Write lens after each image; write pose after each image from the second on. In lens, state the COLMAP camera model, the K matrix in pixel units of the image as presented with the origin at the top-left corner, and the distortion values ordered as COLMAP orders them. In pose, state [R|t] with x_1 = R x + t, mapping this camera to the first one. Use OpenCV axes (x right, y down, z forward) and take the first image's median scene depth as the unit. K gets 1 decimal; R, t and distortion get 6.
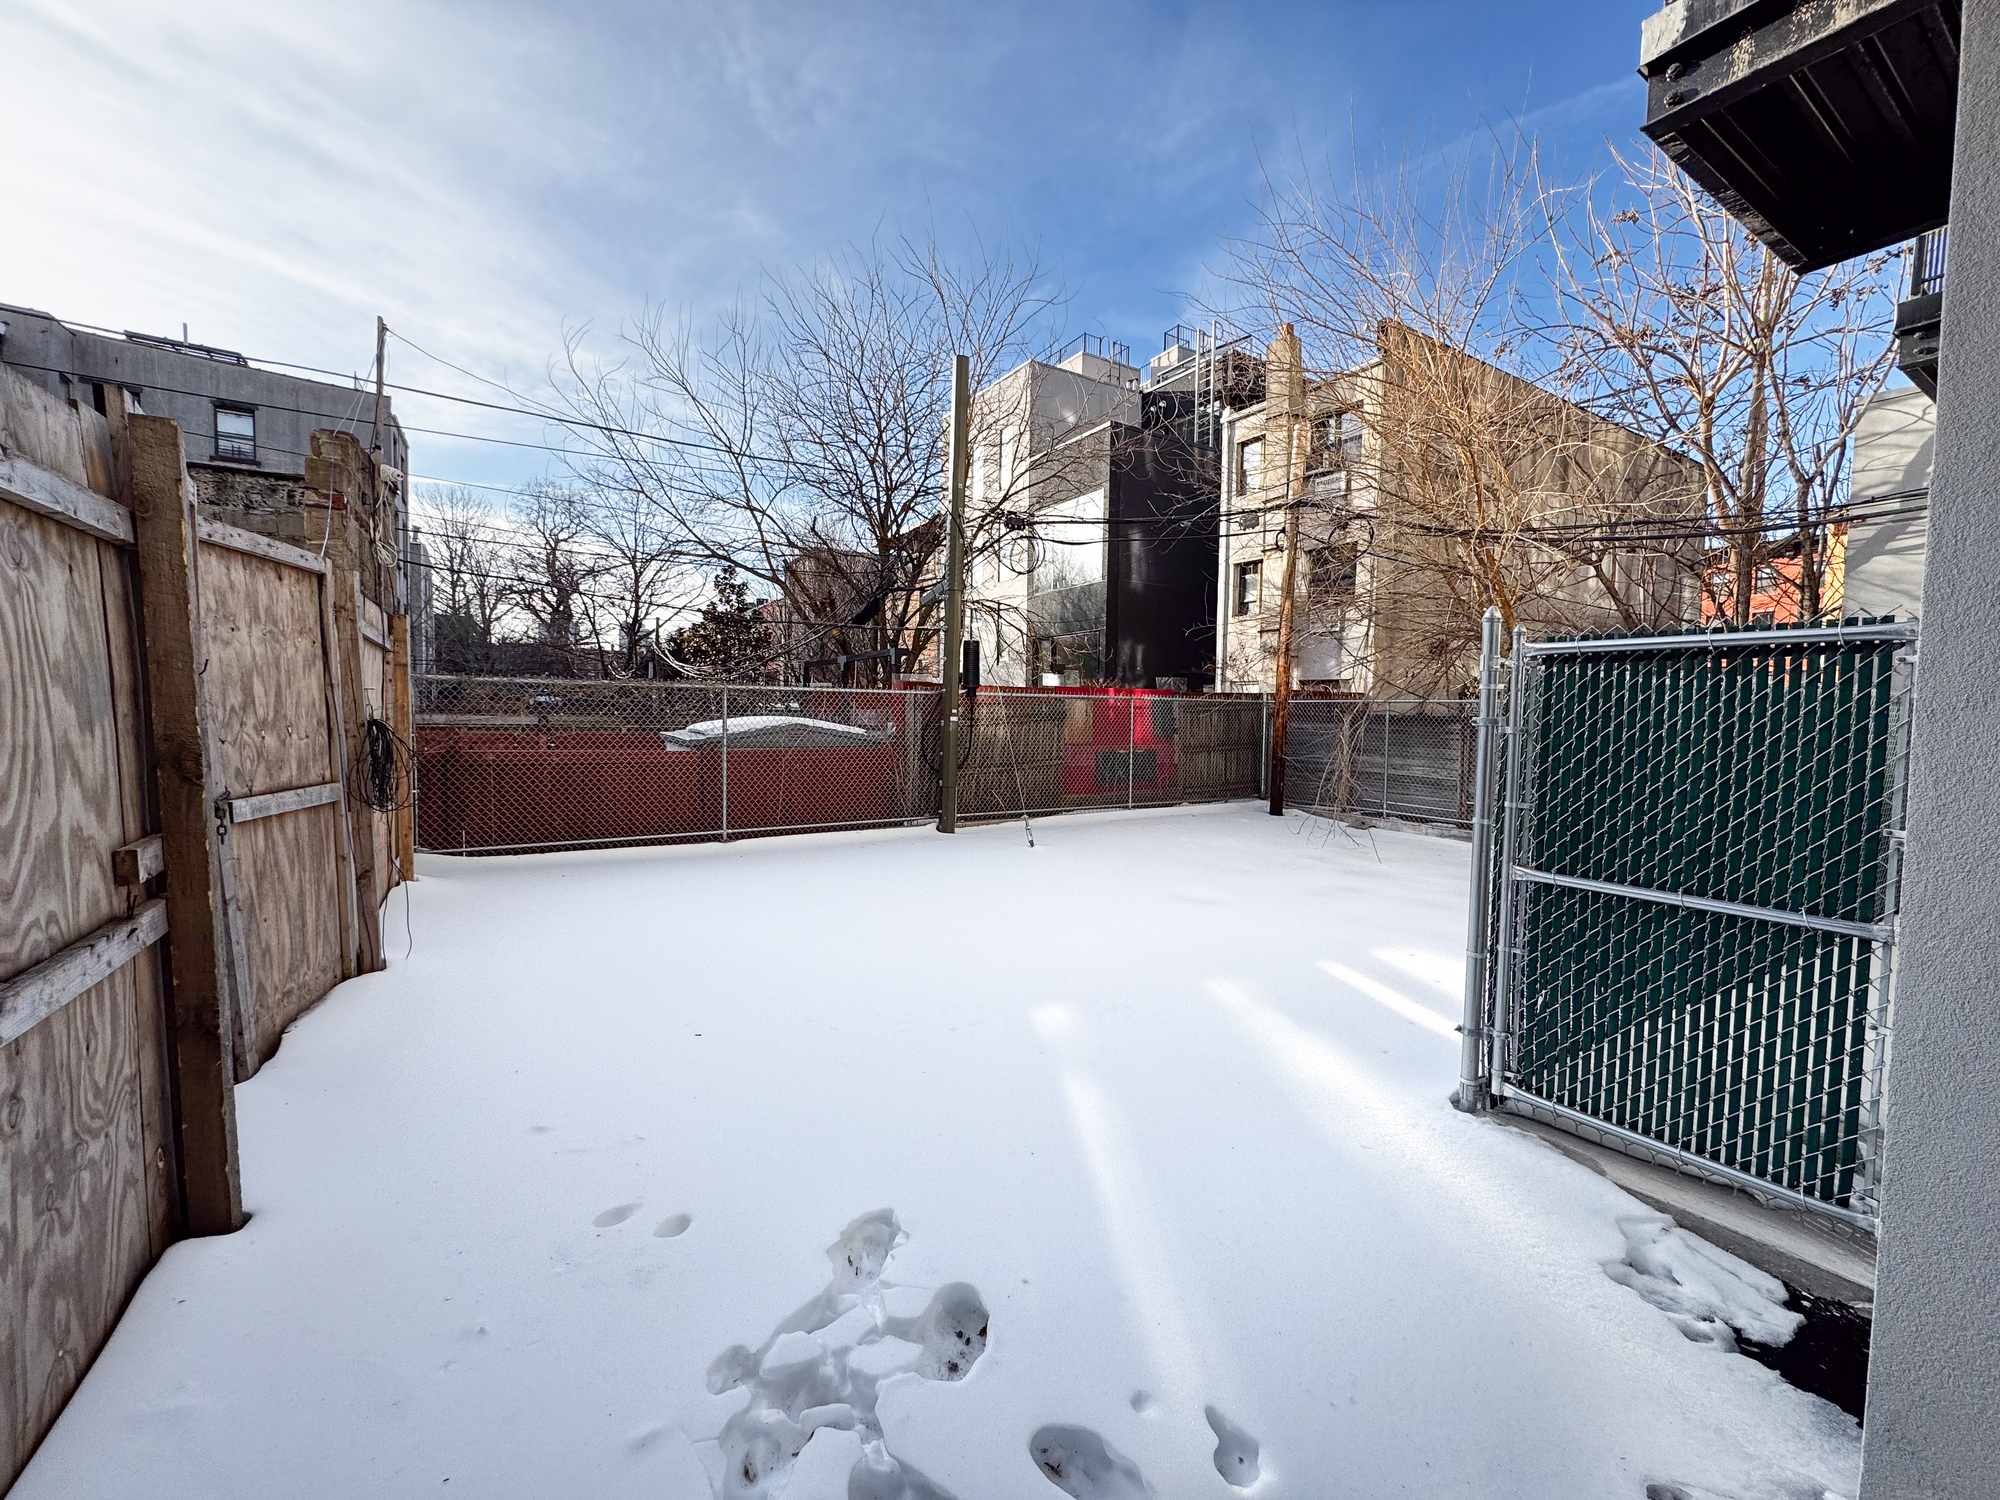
lens RADIAL K [[785.5, 0, 1004.1], [0, 785.5, 757.3], [0, 0, 1]] dist [0.002190, 0.000065]
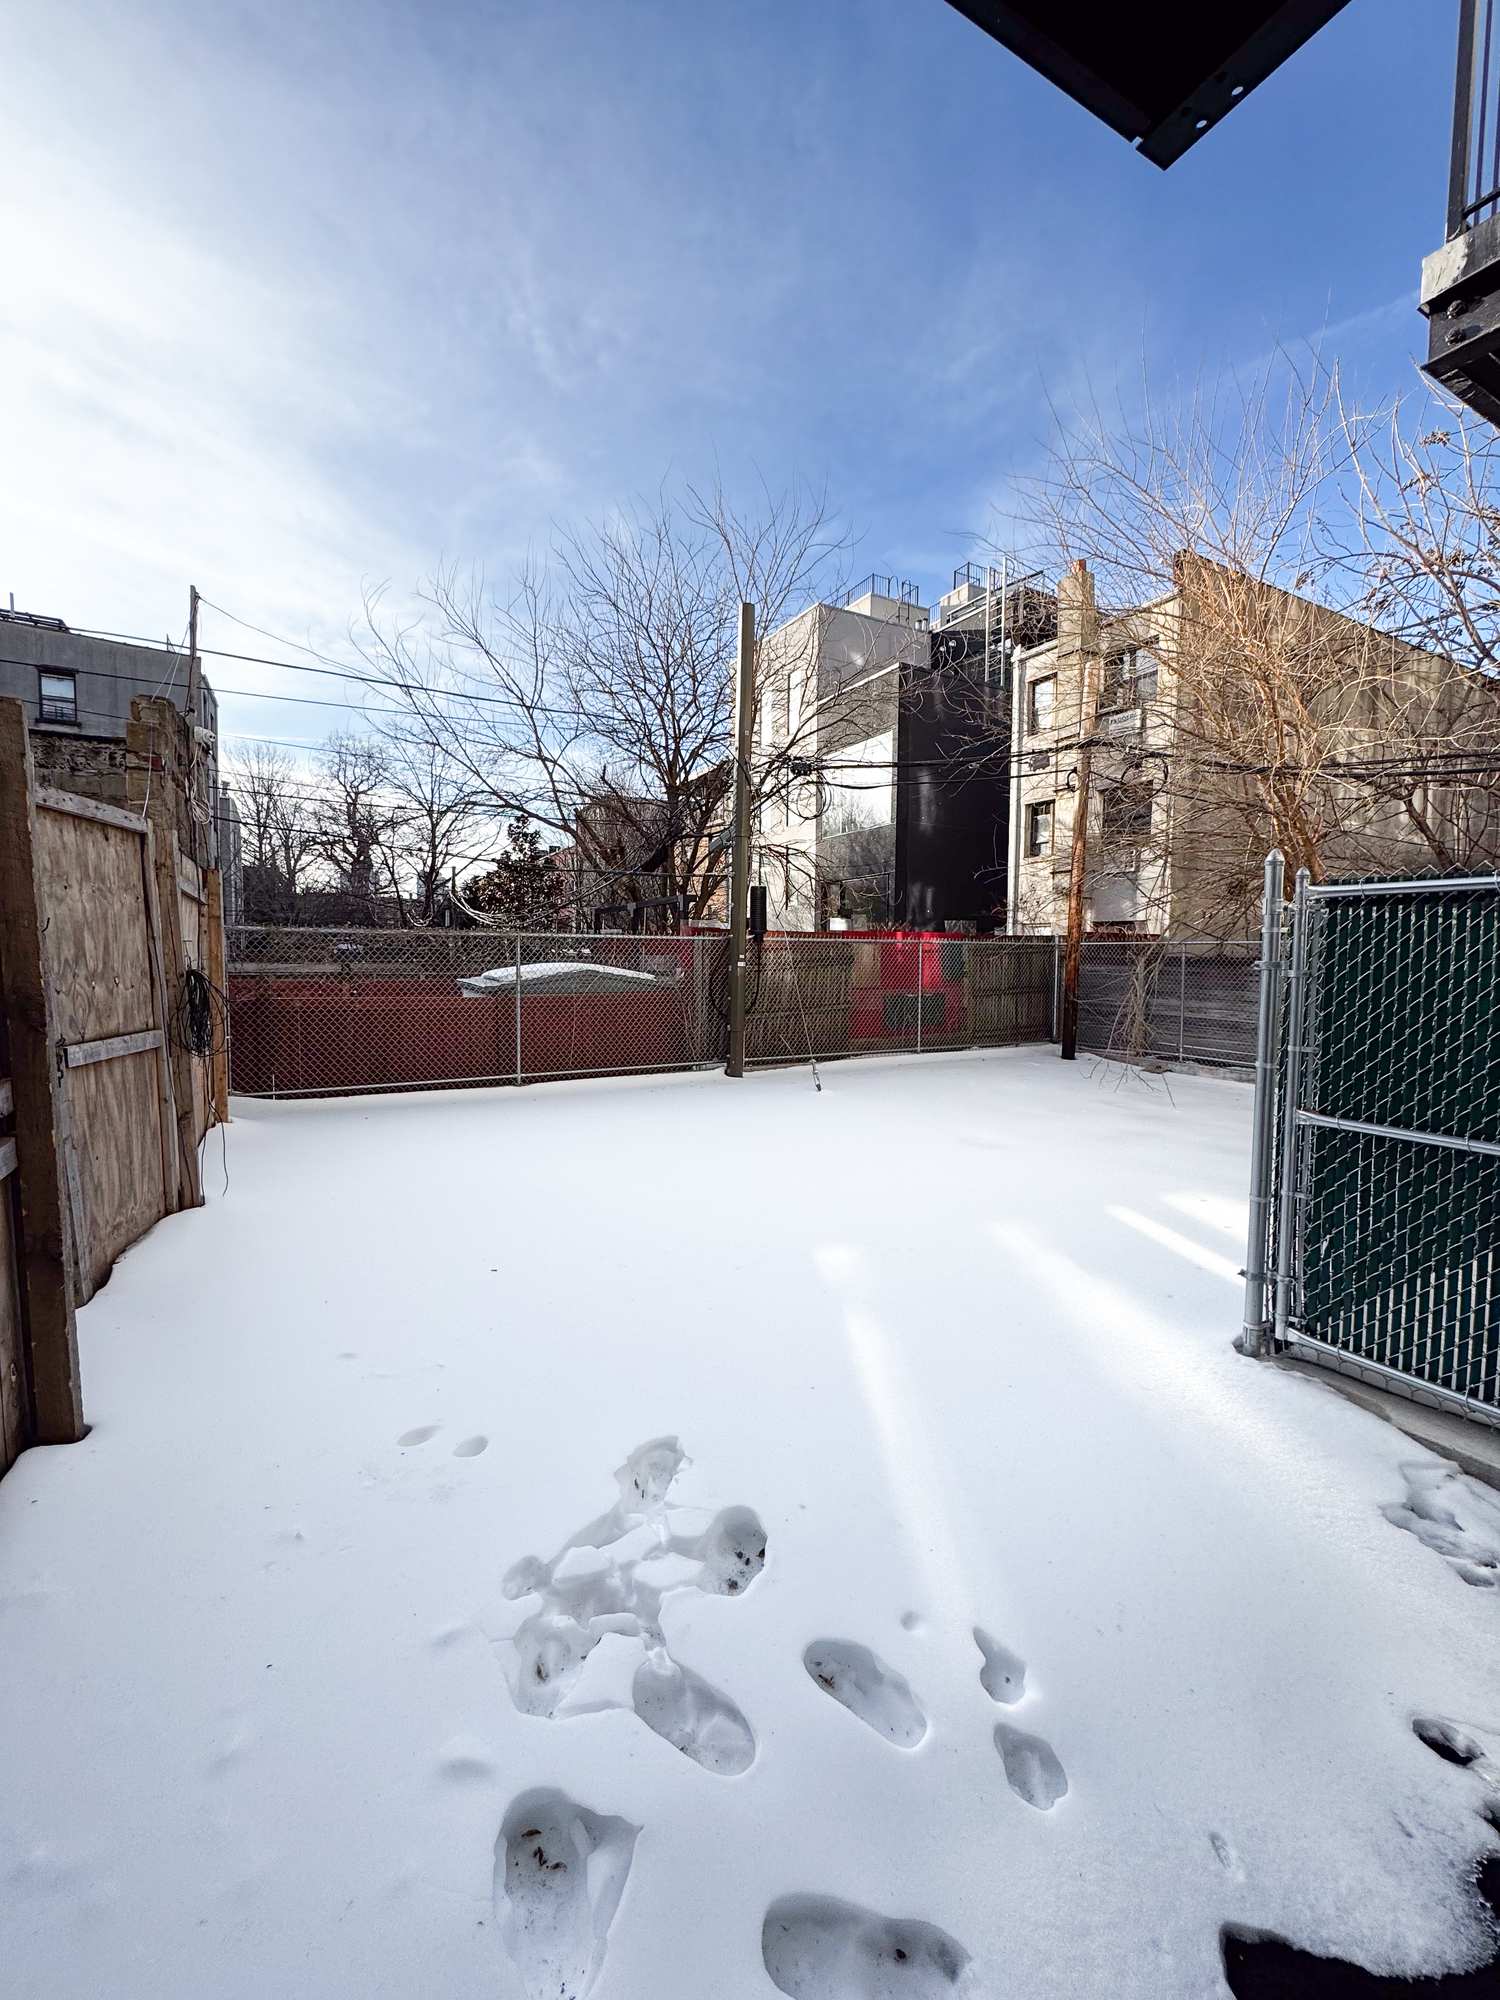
lens RADIAL K [[785.5, 0, 755.8], [0, 785.5, 1005.6], [0, 0, 1]] dist [0.002190, 0.000065]
pose [[0.998782, -0.004201, -0.049154, 0.004729], [0.004458, 0.999977, 0.005108, -0.000965], [0.049131, -0.005320, 0.998778, -0.010135]]
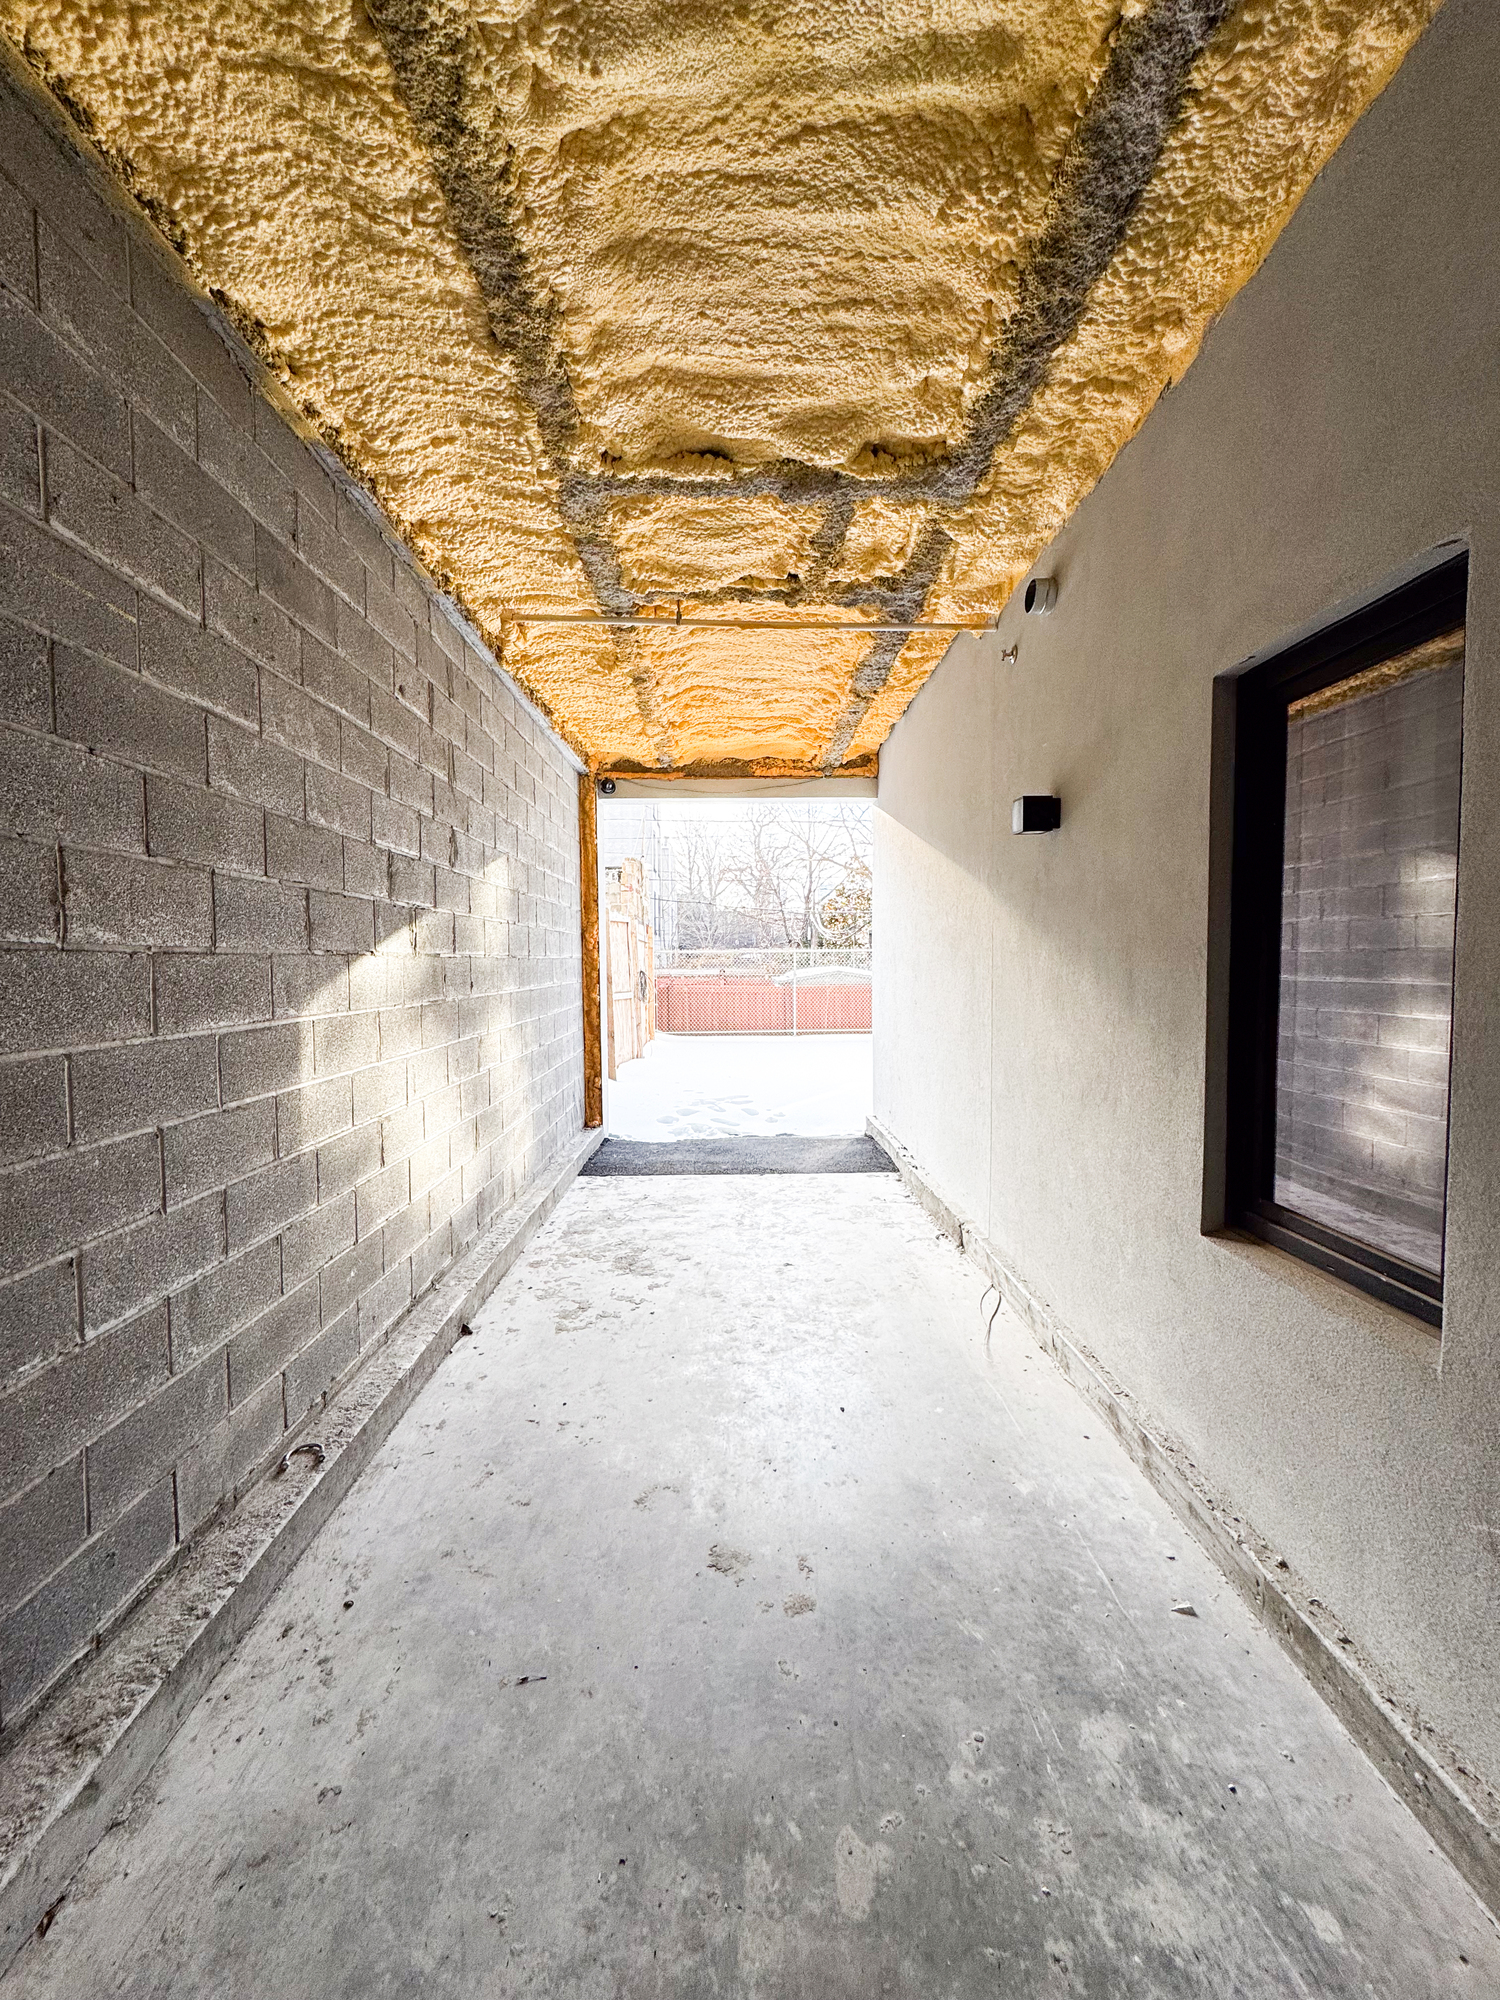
lens RADIAL K [[785.5, 0, 746.5], [0, 785.5, 997.1], [0, 0, 1]] dist [0.002190, 0.000065]
pose [[0.854611, 0.007449, -0.519216, 0.480218], [-0.013244, 0.999884, -0.007455, 0.034059], [0.519101, 0.013248, 0.854611, -0.582593]]
